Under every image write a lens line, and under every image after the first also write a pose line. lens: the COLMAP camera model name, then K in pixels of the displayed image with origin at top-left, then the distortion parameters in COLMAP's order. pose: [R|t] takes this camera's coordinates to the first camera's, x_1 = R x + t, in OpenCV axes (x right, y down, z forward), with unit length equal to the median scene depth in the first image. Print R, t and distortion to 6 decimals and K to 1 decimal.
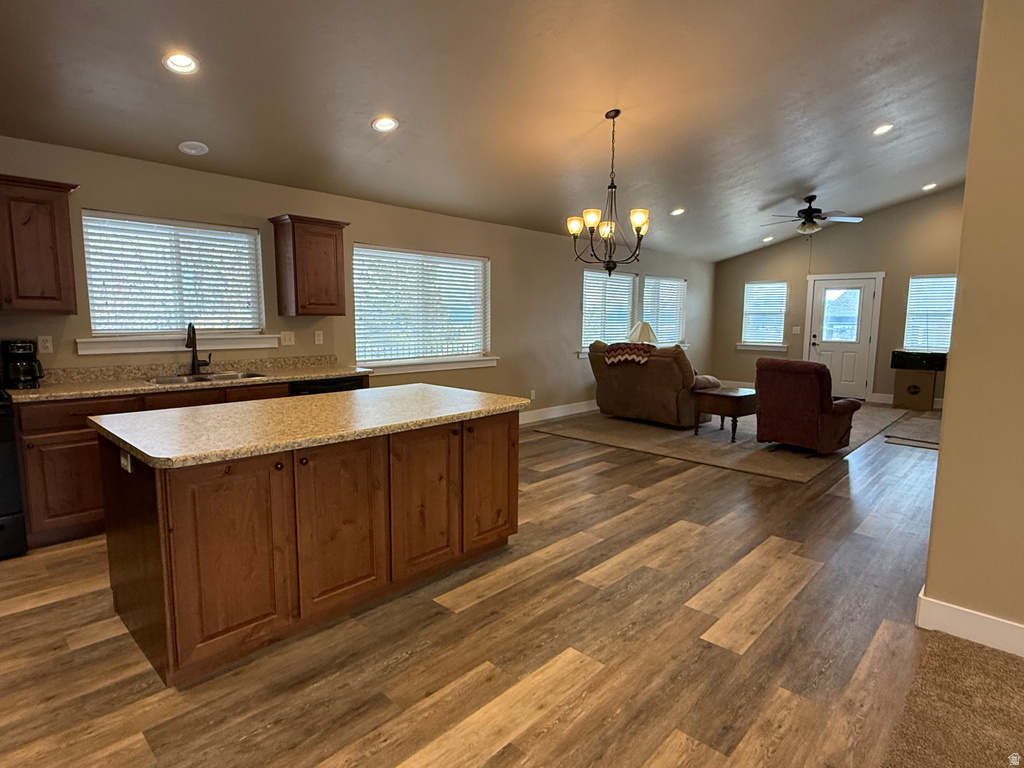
lens RADIAL K [[557.4, 0, 509.5], [0, 557.4, 386.4], [0, 0, 1]] dist [0.000514, 0.000638]
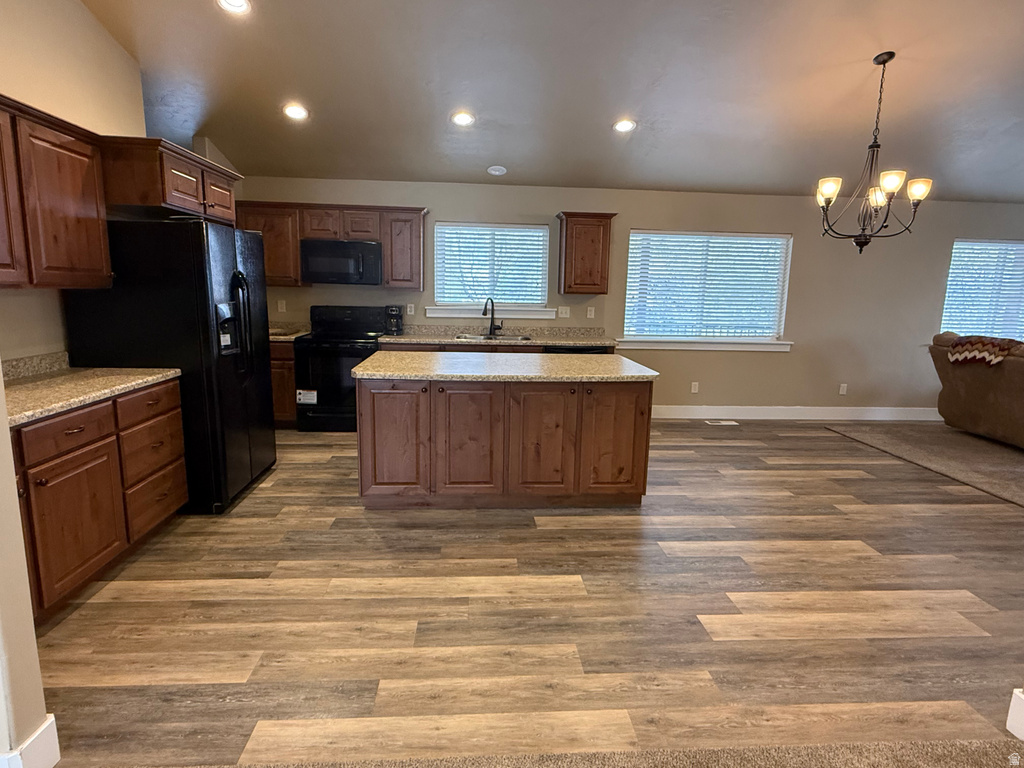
lens RADIAL K [[557.4, 0, 509.5], [0, 557.4, 383.6], [0, 0, 1]] dist [0.000514, 0.000638]
pose [[0.734868, 0.121621, -0.667216, 0.303983], [-0.100379, 0.992459, 0.070350, -0.002913], [0.670741, 0.015277, 0.741535, 0.003717]]
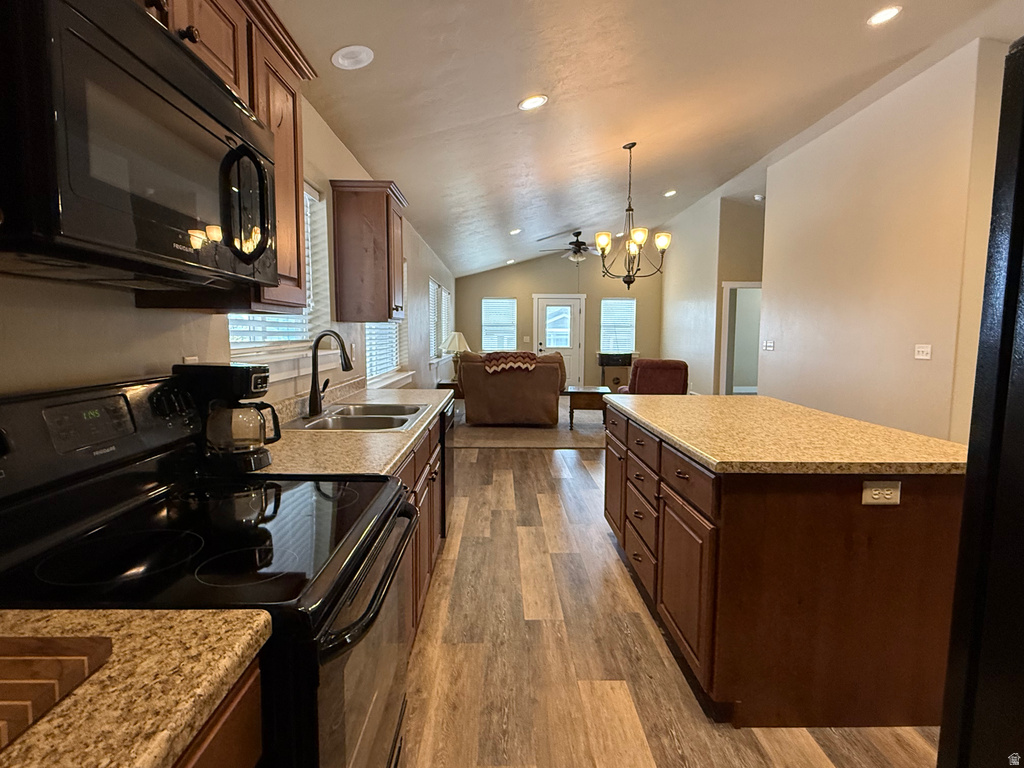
lens RADIAL K [[557.4, 0, 510.3], [0, 557.4, 386.0], [0, 0, 1]] dist [0.000514, 0.000638]
pose [[0.711194, -0.070554, 0.699447, -0.625605], [0.087989, 0.996061, 0.011008, -0.029831], [-0.697468, 0.053715, 0.714600, 0.302819]]
